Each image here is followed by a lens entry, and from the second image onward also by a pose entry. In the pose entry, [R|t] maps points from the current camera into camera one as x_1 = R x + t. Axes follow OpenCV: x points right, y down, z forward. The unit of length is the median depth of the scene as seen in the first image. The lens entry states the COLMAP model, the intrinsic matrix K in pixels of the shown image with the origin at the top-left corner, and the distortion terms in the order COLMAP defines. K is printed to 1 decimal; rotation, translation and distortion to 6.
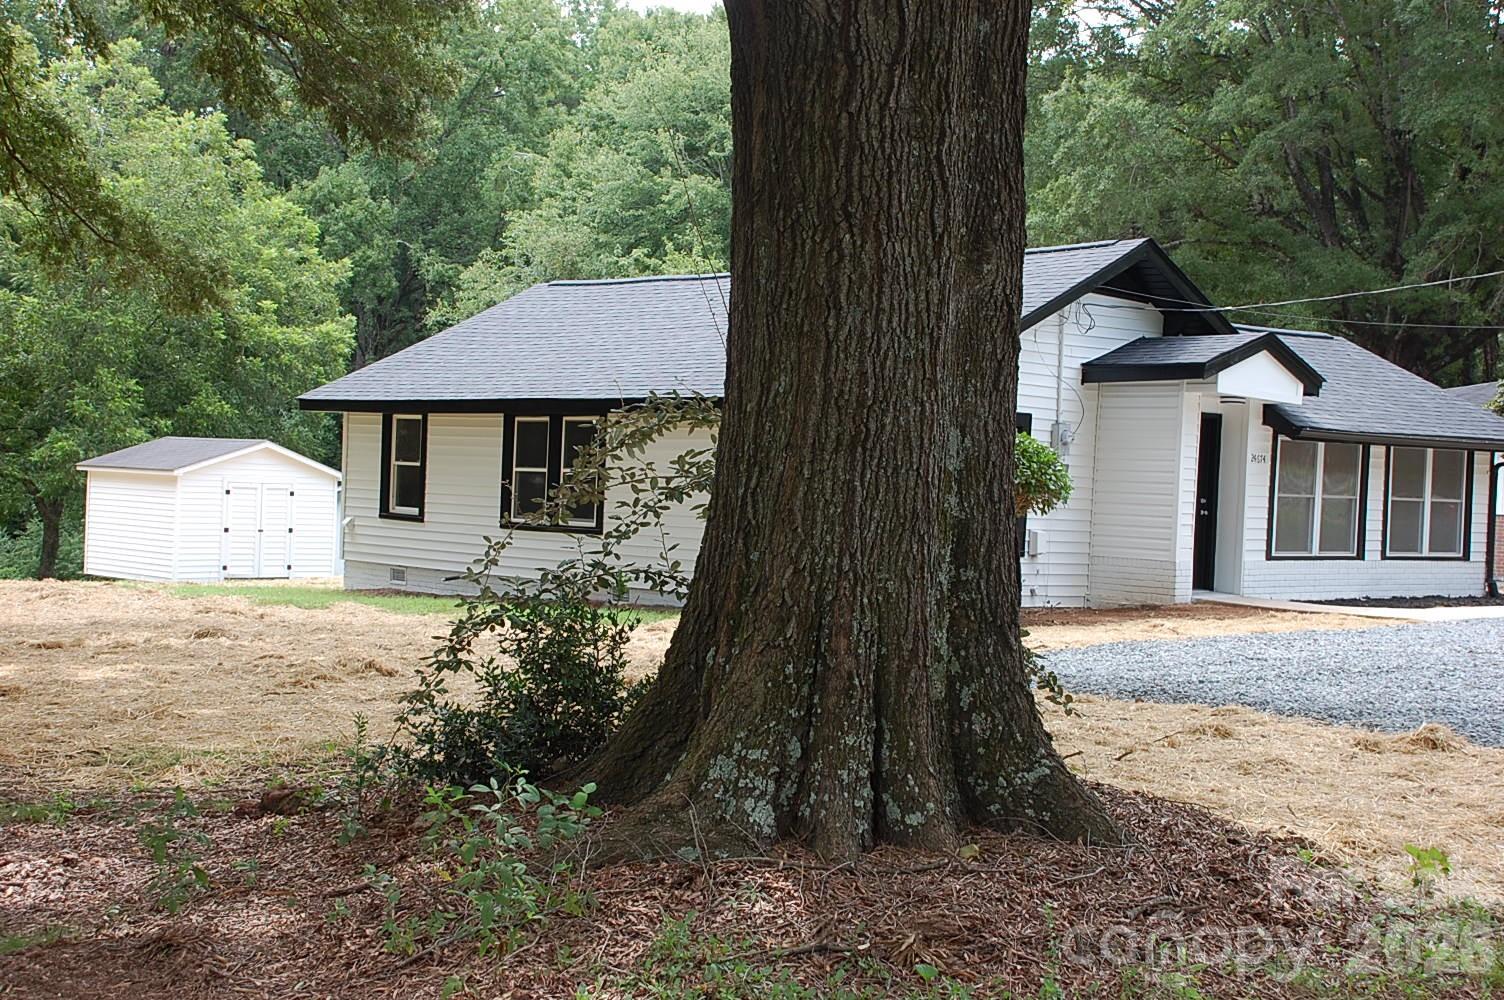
lens RADIAL K [[2033.6, 0, 752.0], [0, 2033.6, 500.0], [0, 0, 1]] dist [0.278537, 0.010663]
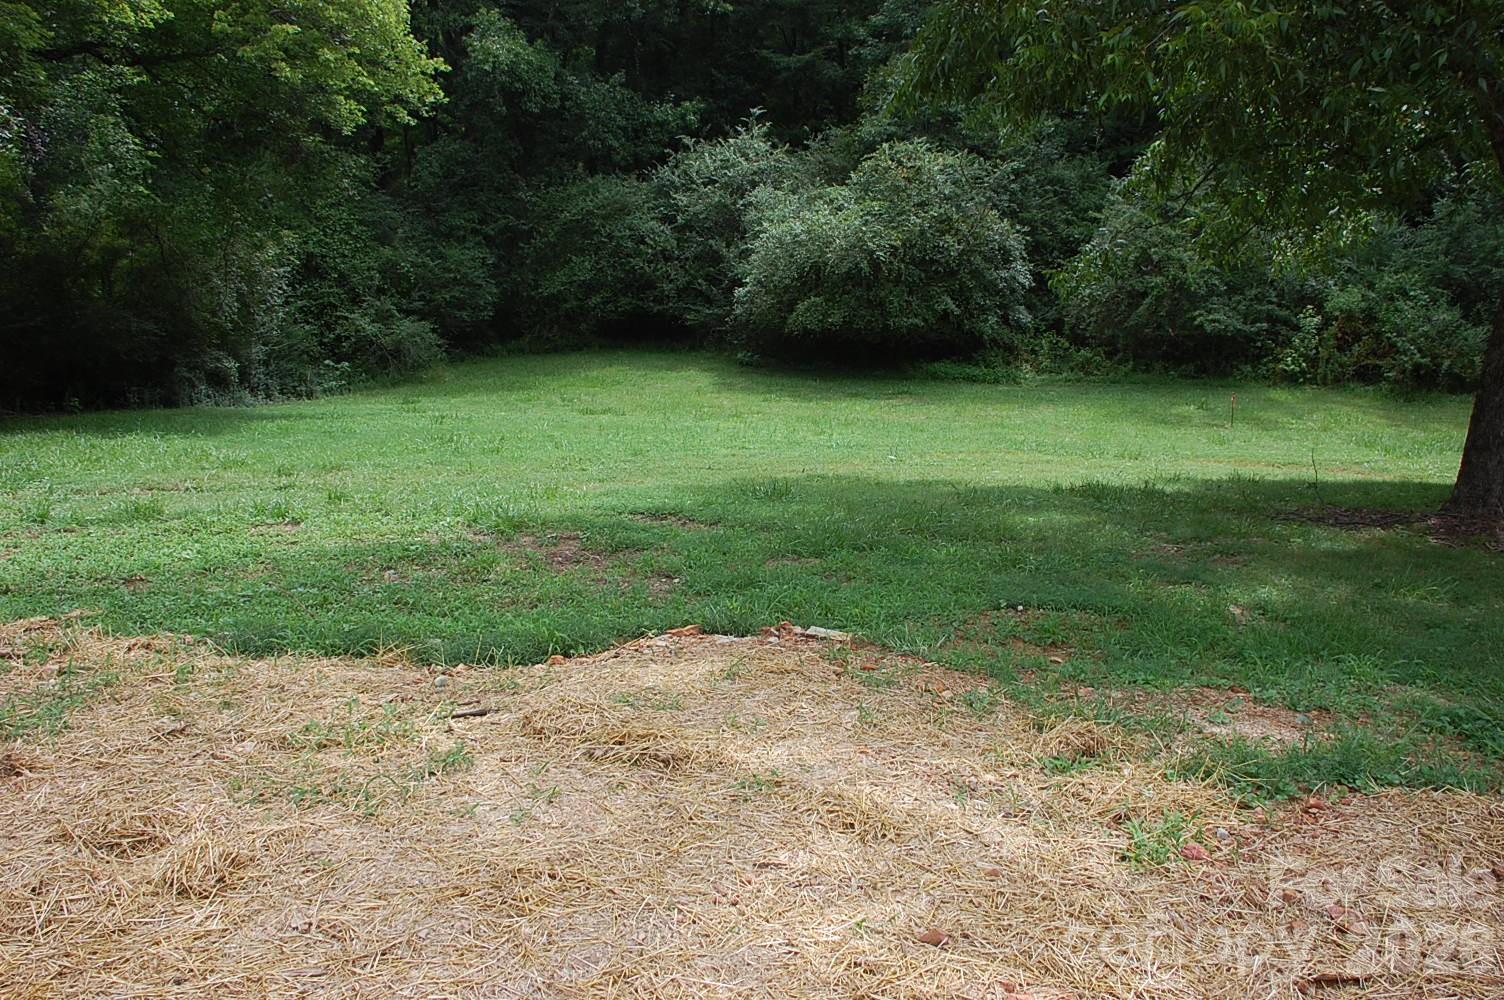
lens RADIAL K [[1159.8, 0, 752.0], [0, 1159.8, 500.0], [0, 0, 1]] dist [-0.158147, 0.119986]
pose [[0.650089, 0.162673, -0.742241, -0.505105], [0.042465, 0.967511, 0.249237, 0.012432], [0.758670, -0.193545, 0.622061, 1.437453]]
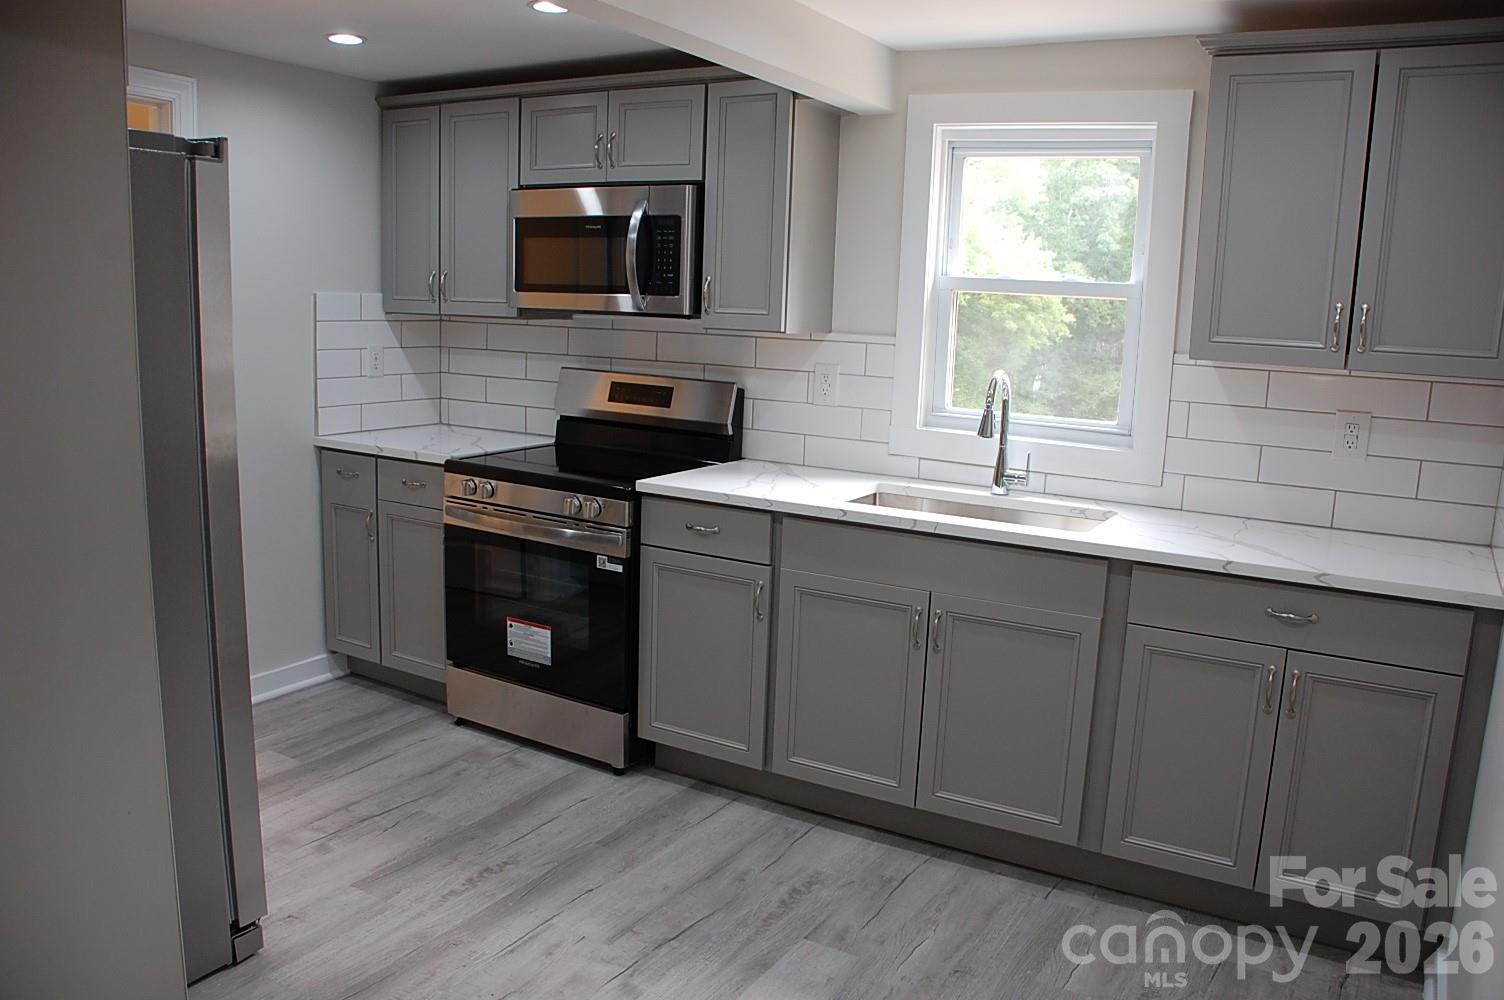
lens RADIAL K [[1159.8, 0, 752.0], [0, 1159.8, 500.0], [0, 0, 1]] dist [-0.158147, 0.119986]
pose [[0.299498, 0.132568, -0.944842, -0.008178], [-0.039398, 0.991174, 0.126580, -0.022991], [0.953283, -0.000686, 0.302077, 1.019292]]
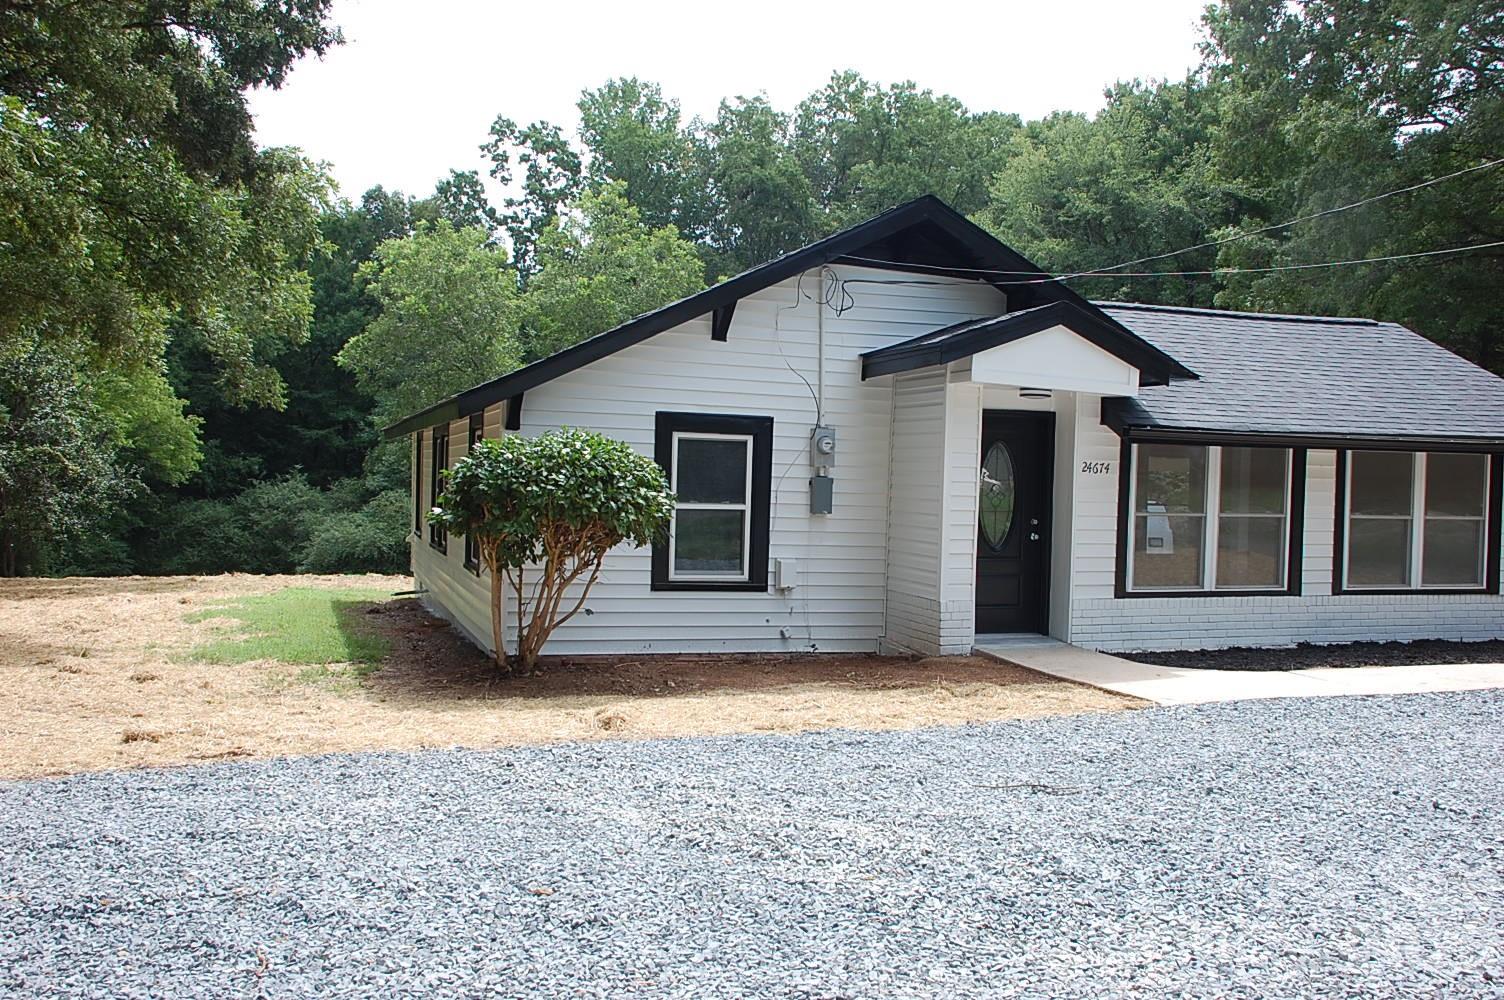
lens RADIAL K [[1383.0, 0, 752.0], [0, 1383.0, 500.0], [0, 0, 1]] dist [-0.015419, 0.000143]
pose [[0.912207, -0.007569, -0.409659, 0.271079], [0.005487, 0.999965, -0.006258, -0.004201], [0.409692, 0.003460, 0.912217, 0.375792]]
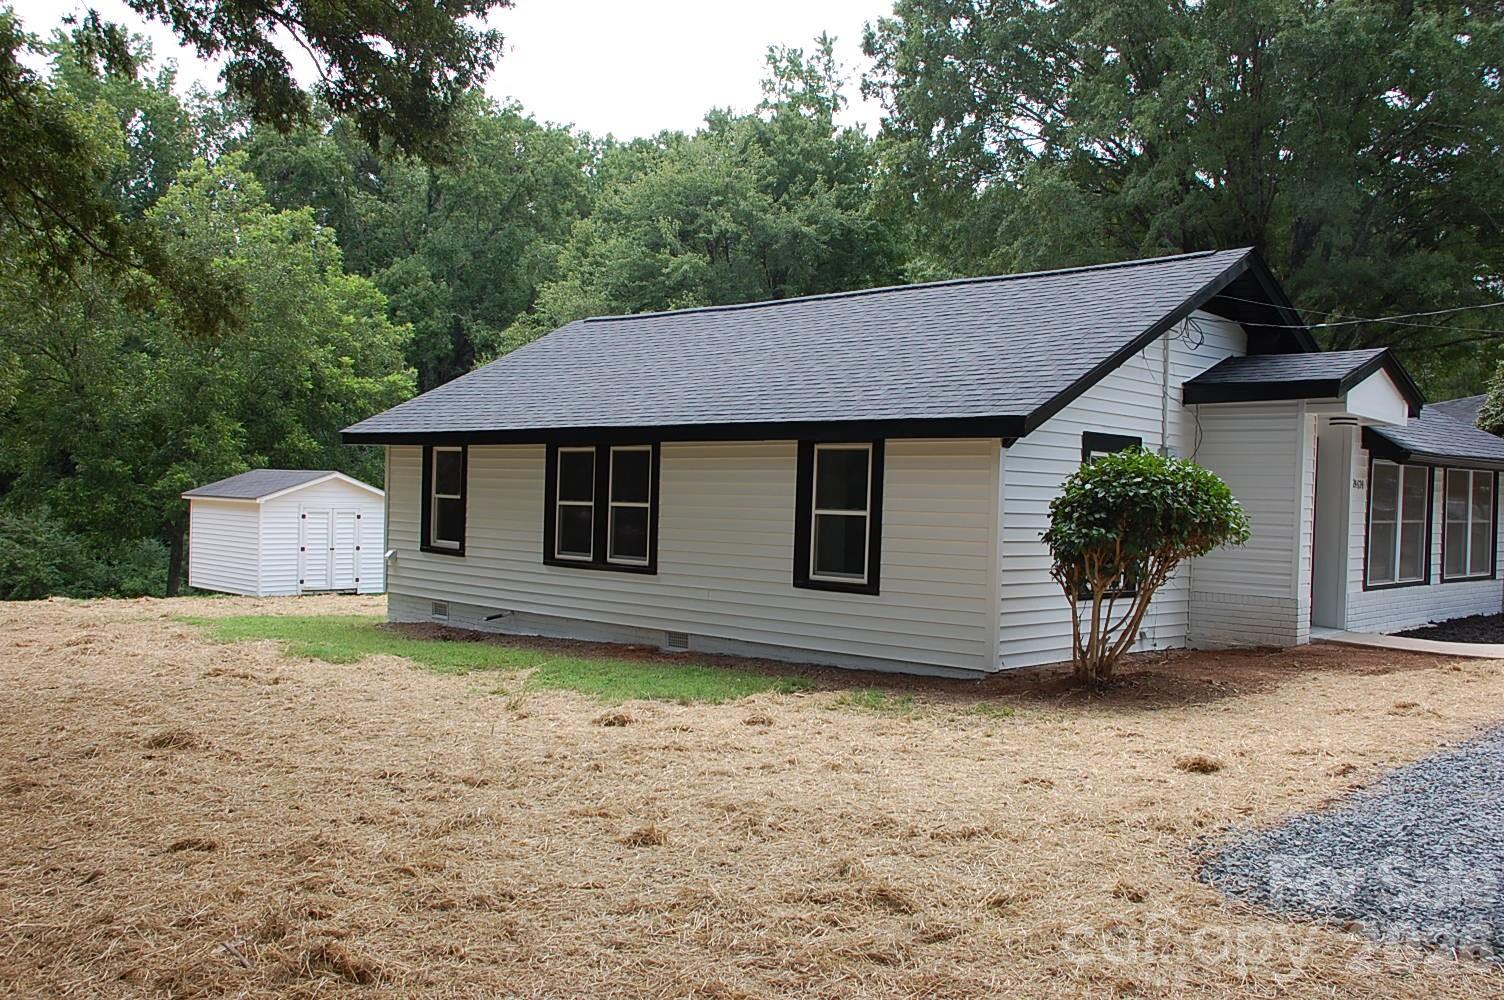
lens RADIAL K [[1383.0, 0, 752.0], [0, 1383.0, 500.0], [0, 0, 1]] dist [-0.015419, 0.000143]
pose [[0.999232, -0.011900, 0.037336, -0.043368], [0.011977, 0.999927, -0.001858, -0.012022], [-0.037311, 0.002304, 0.999301, 0.305655]]
